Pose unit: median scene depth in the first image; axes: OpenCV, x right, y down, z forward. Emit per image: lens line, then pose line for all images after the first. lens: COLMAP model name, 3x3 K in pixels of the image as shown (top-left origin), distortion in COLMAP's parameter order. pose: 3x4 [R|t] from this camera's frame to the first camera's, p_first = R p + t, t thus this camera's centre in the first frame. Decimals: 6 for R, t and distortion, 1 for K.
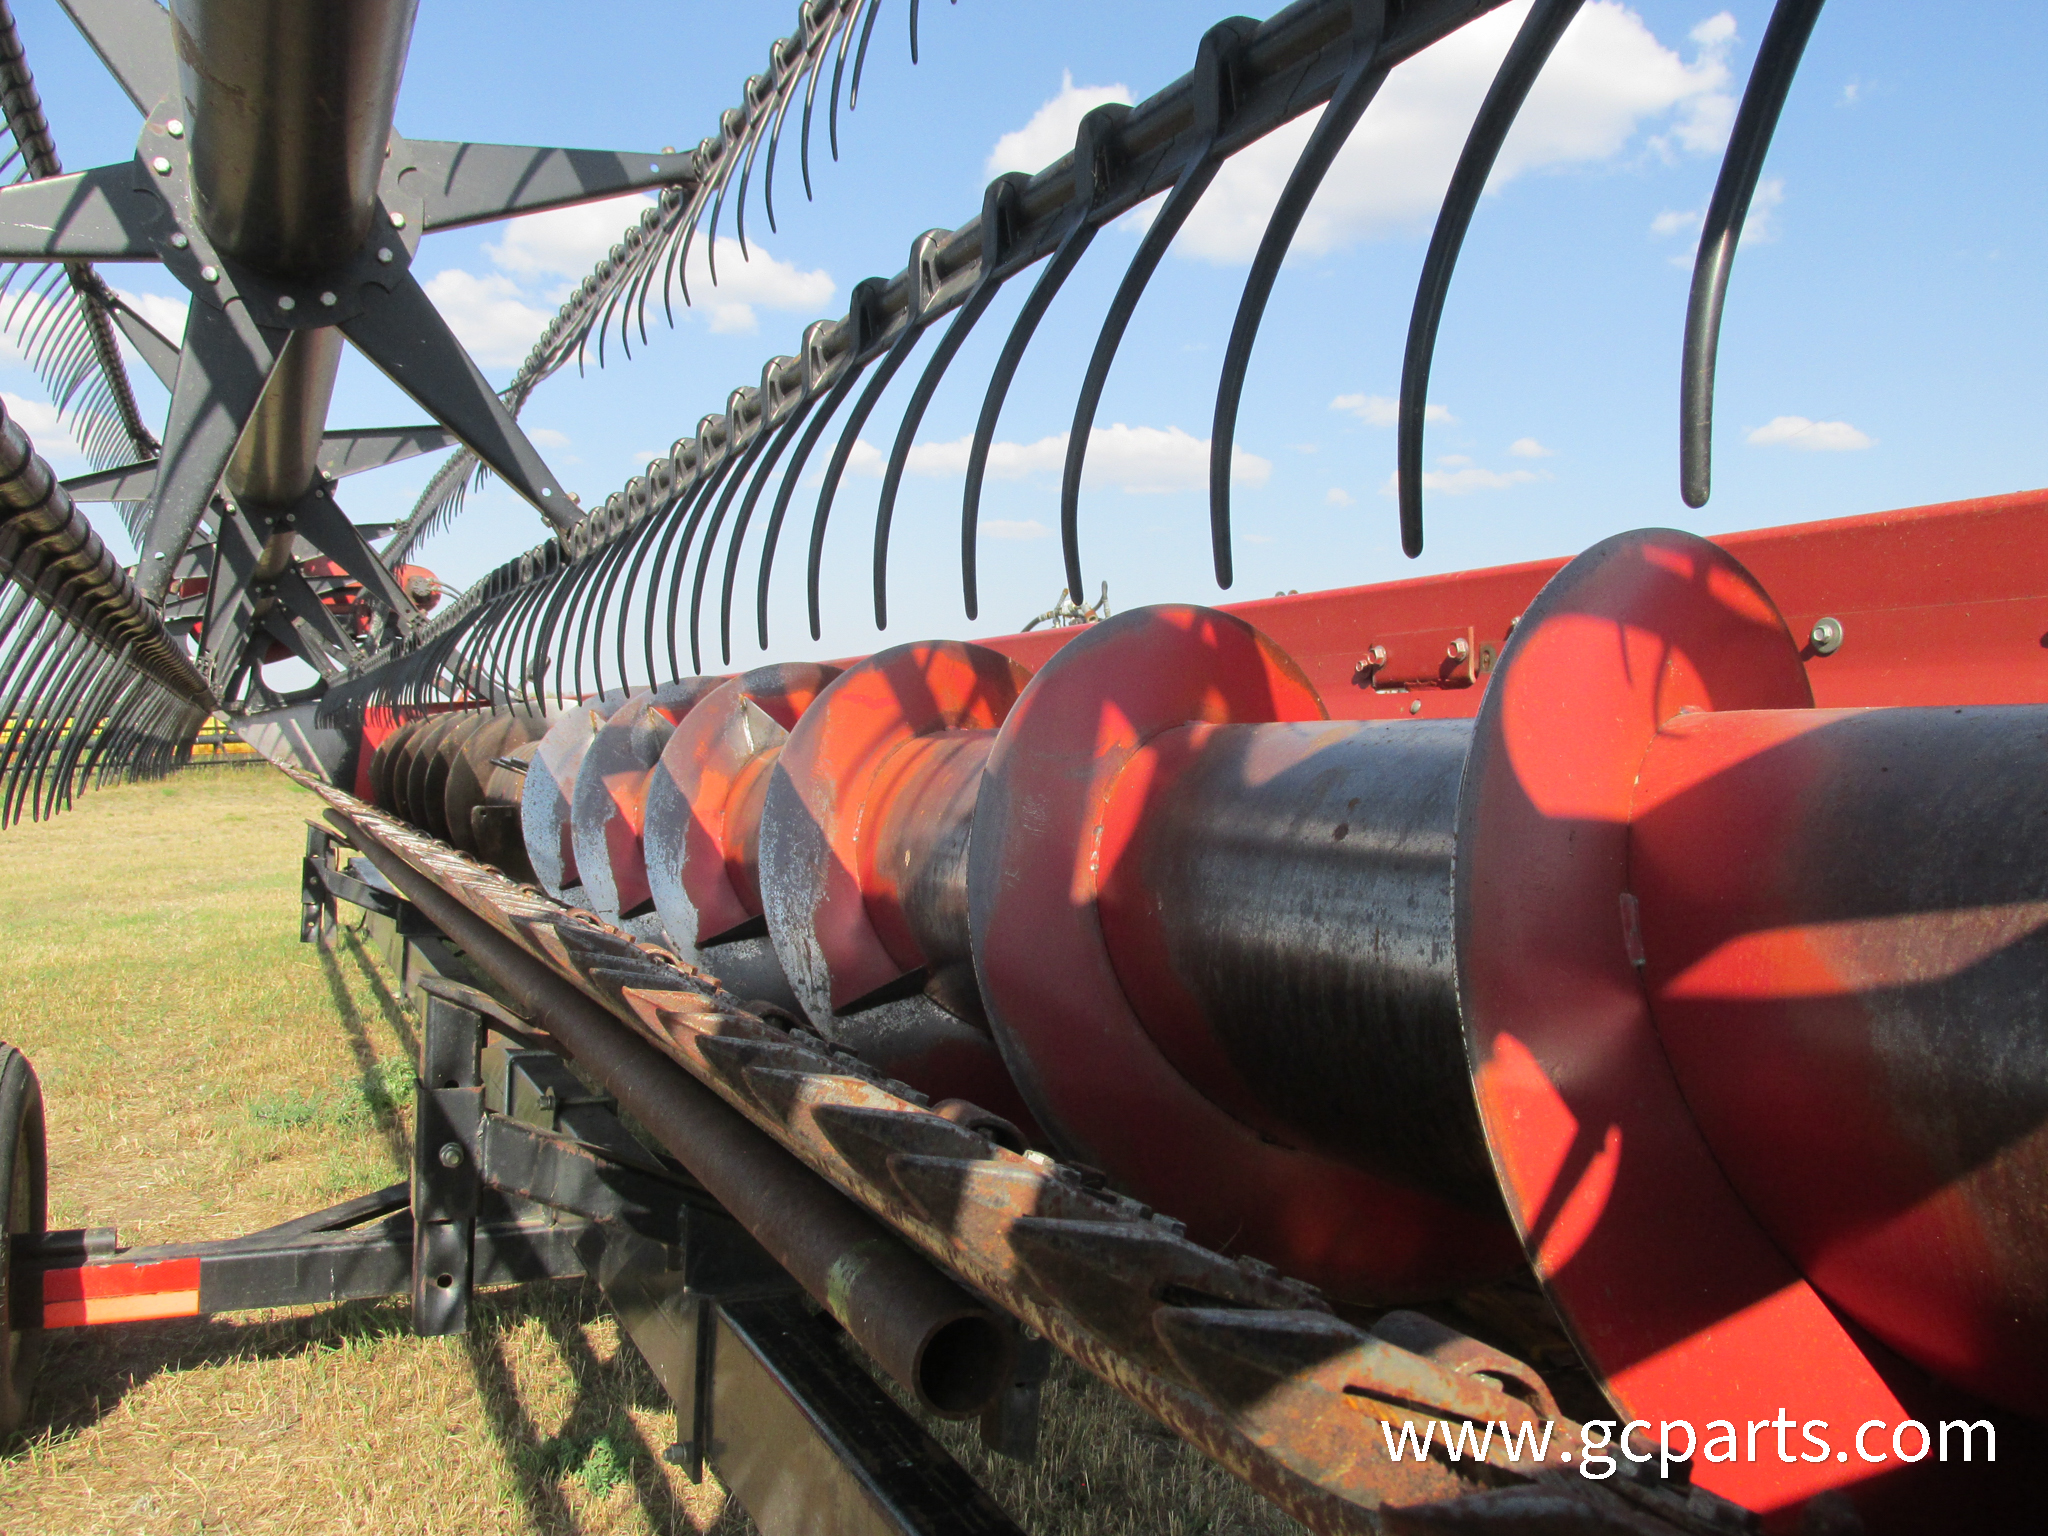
lens RADIAL K [[1655.7, 0, 1024.0], [0, 1655.7, 768.0], [0, 0, 1]] dist [-0.047733, 0.002431]
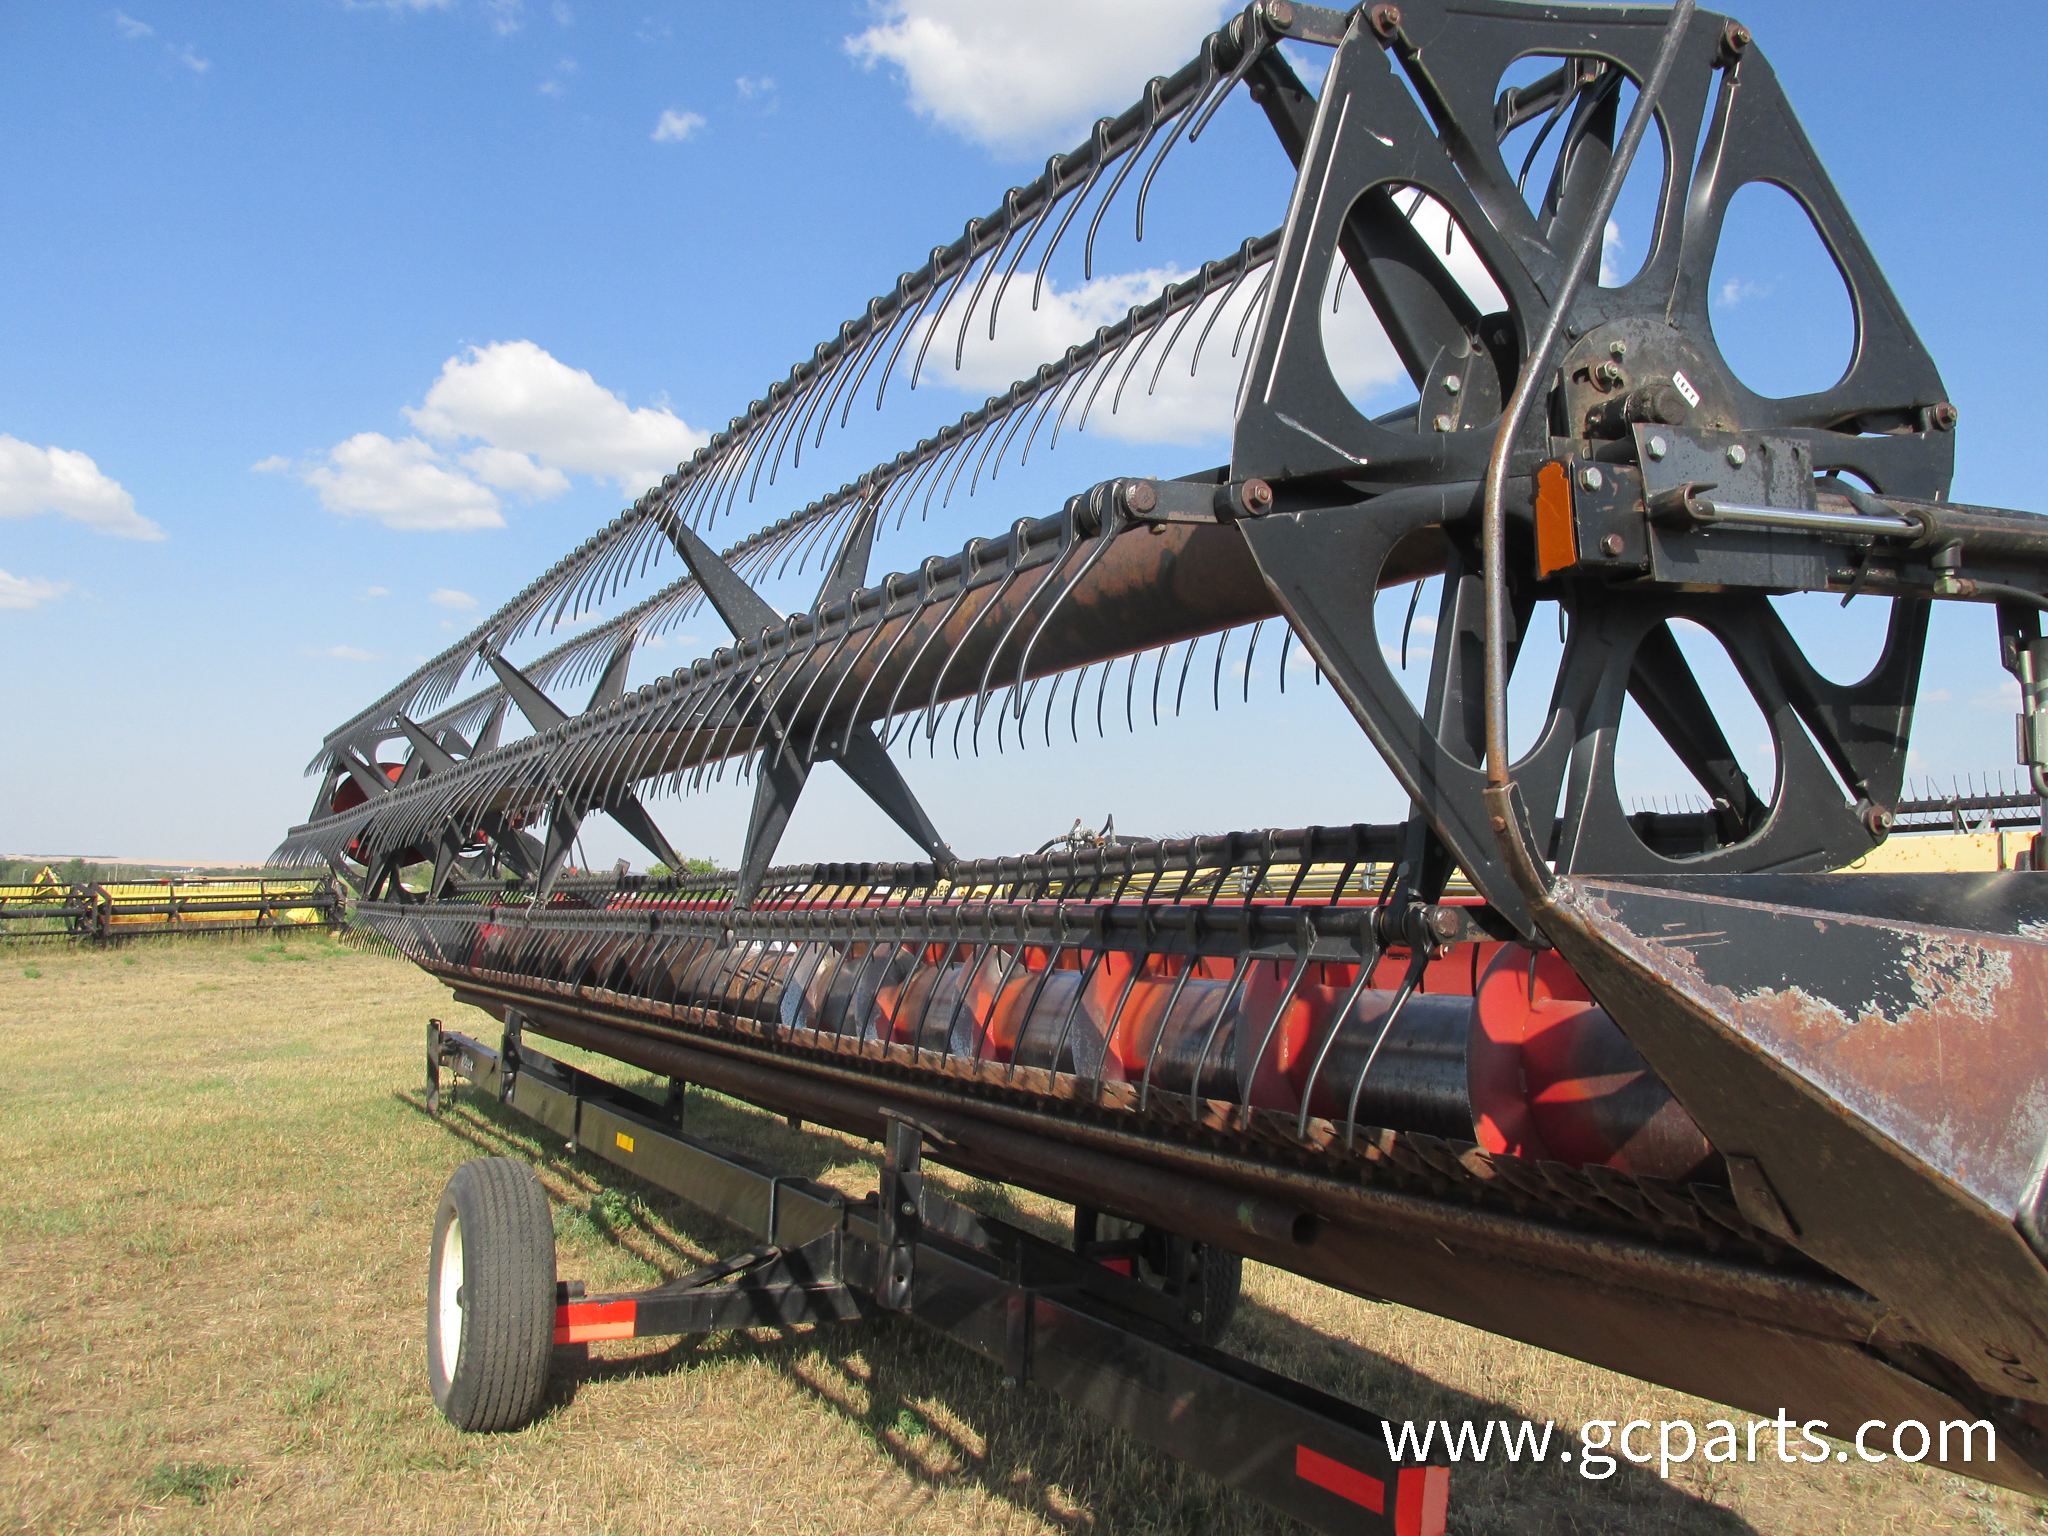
lens RADIAL K [[1685.7, 0, 1034.3], [0, 1685.7, 803.8], [0, 0, 1]] dist [-0.035755, 0.001038]
pose [[0.997638, 0.013661, 0.067320, -0.233525], [-0.008405, 0.996938, -0.077747, -0.051181], [-0.068176, 0.076998, 0.994698, -0.645050]]
